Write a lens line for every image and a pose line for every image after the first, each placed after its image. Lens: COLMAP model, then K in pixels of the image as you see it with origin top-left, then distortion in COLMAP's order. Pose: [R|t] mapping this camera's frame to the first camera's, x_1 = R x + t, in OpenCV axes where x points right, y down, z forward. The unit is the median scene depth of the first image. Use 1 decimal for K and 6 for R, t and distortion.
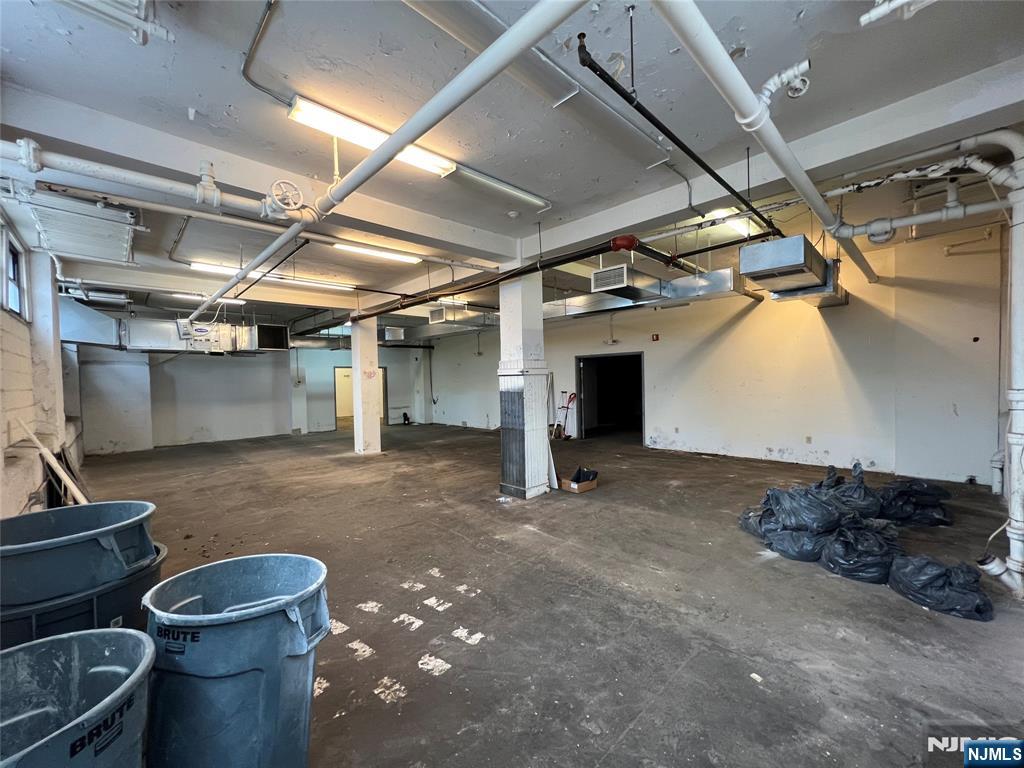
lens RADIAL K [[408.8, 0, 509.4], [0, 408.8, 385.1], [0, 0, 1]] dist [-0.001082, -0.000162]
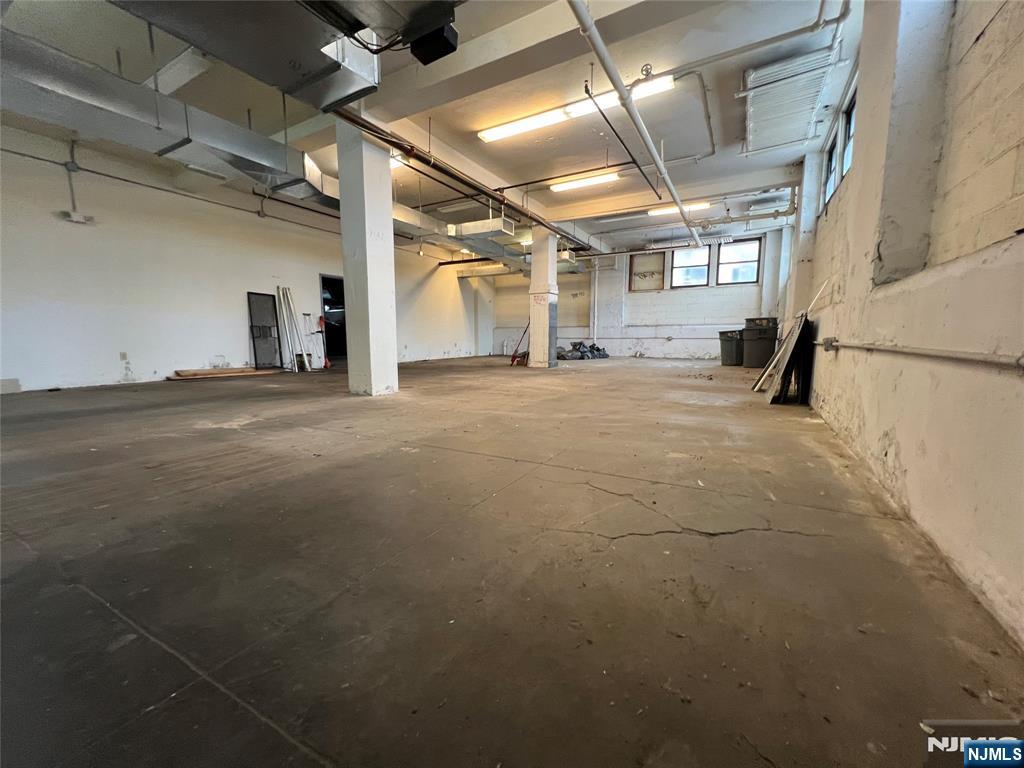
lens RADIAL K [[408.8, 0, 510.5], [0, 408.8, 389.2], [0, 0, 1]] dist [-0.001082, -0.000162]
pose [[-0.275435, -0.095837, 0.956531, -0.878044], [0.031069, 0.993611, 0.108498, 0.101706], [-0.960818, 0.059603, -0.270697, 0.938103]]
